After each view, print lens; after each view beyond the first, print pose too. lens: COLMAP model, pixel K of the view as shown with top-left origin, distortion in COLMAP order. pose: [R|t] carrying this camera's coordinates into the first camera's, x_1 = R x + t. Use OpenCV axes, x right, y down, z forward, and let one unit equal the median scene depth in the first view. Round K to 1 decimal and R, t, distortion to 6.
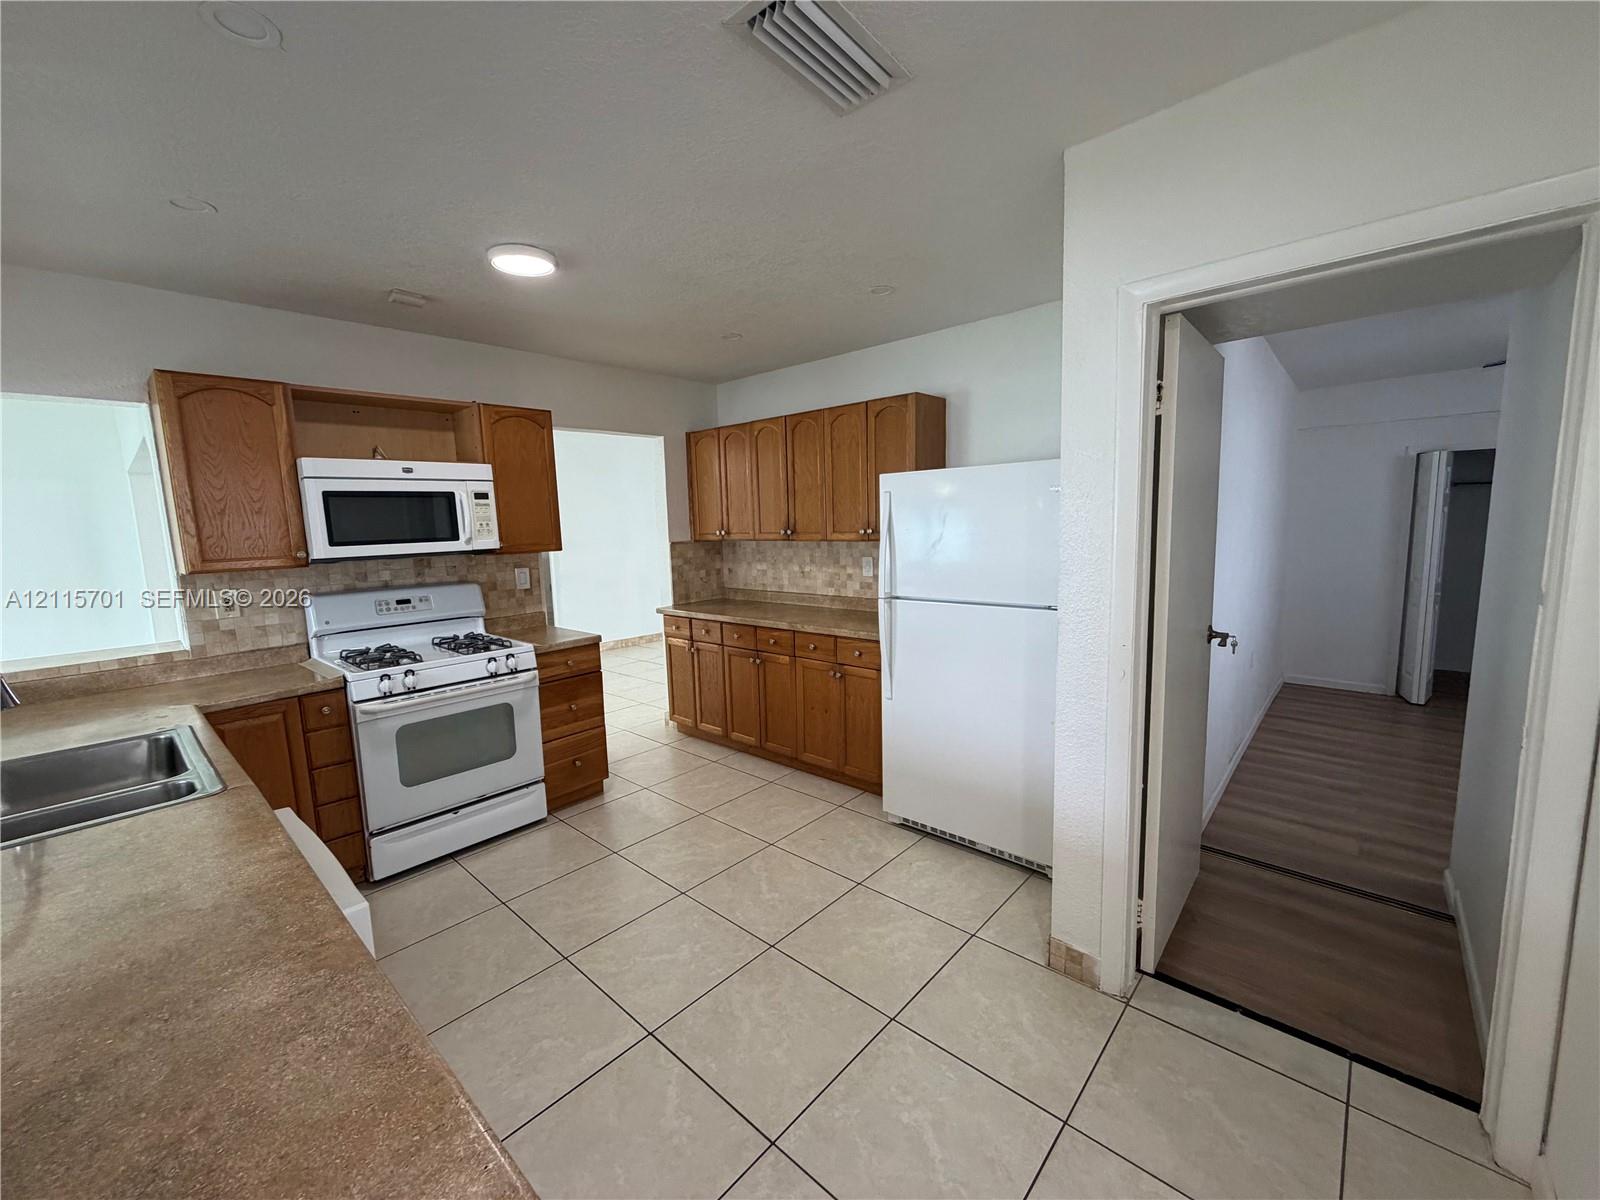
lens RADIAL K [[637.1, 0, 801.5], [0, 637.1, 600.3], [0, 0, 1]] dist [0.001257, 0.000164]
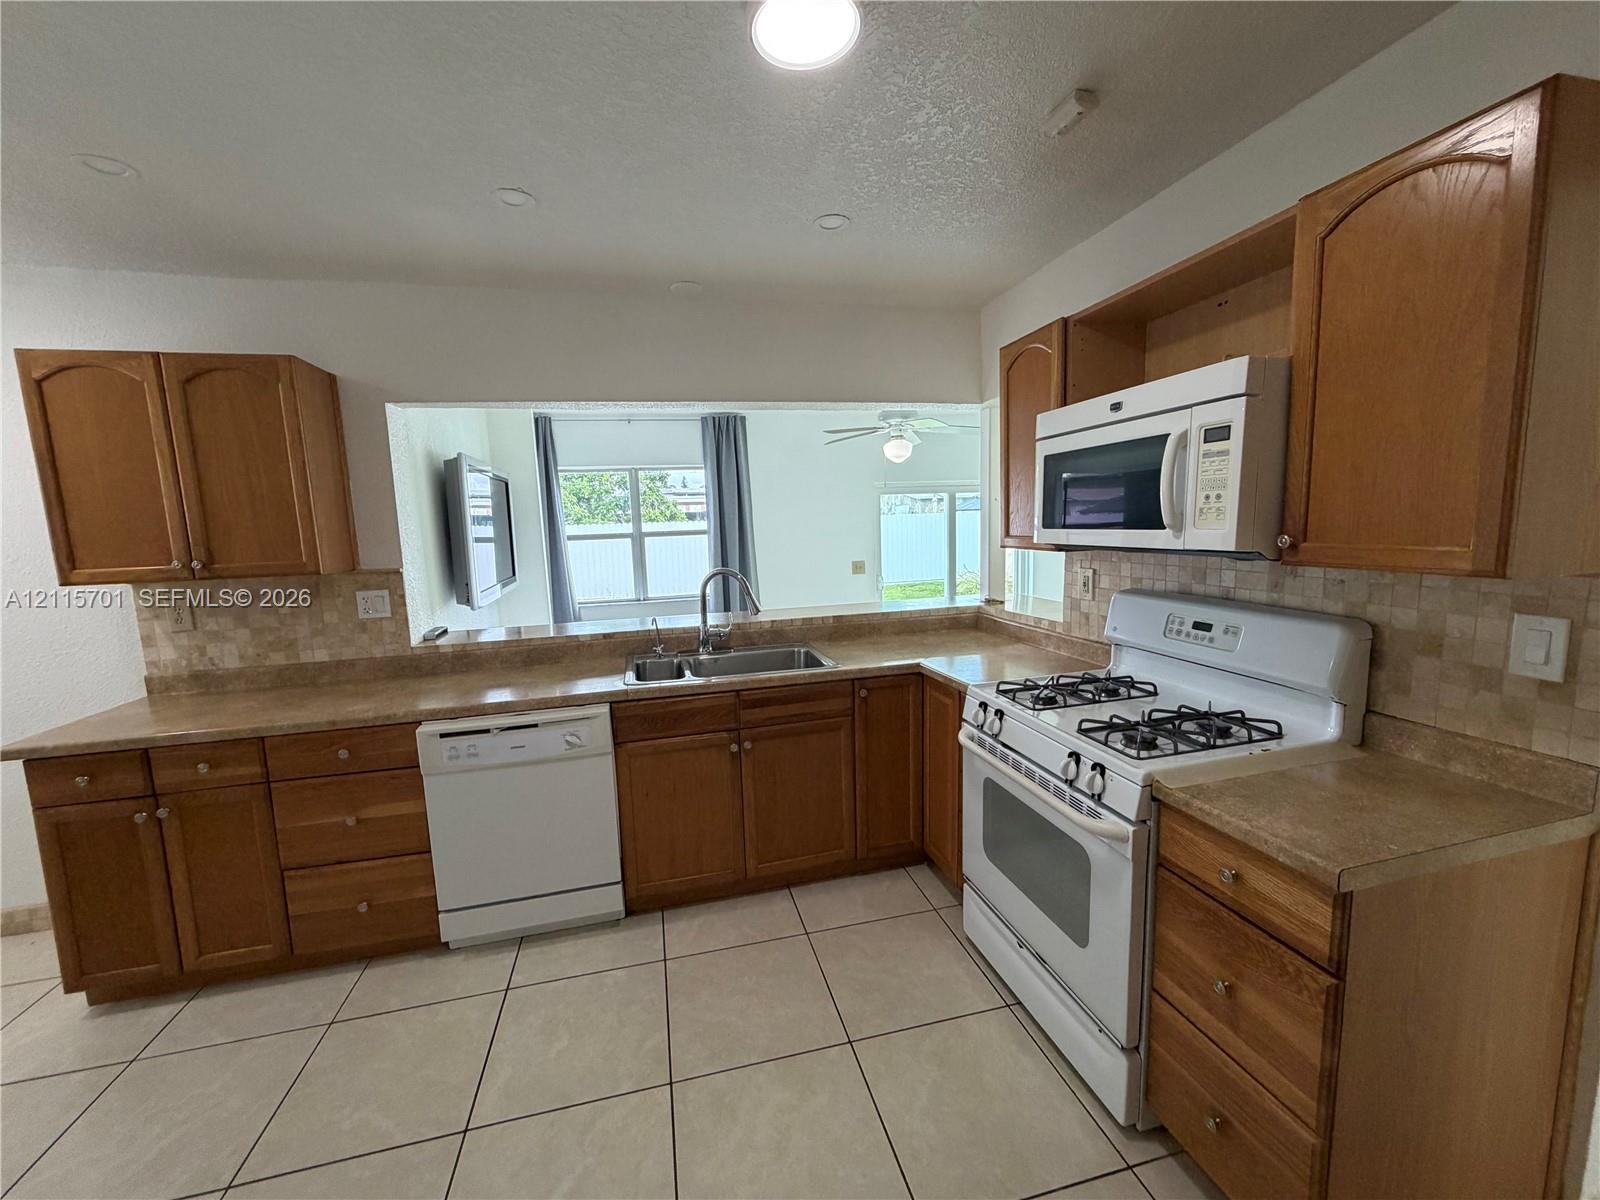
lens RADIAL K [[637.1, 0, 800.6], [0, 637.1, 605.1], [0, 0, 1]] dist [0.001257, 0.000164]
pose [[-0.564287, 0.162604, -0.809407, 0.056938], [-0.050604, 0.971756, 0.230497, -0.134343], [0.824026, 0.171026, -0.540121, 1.018371]]
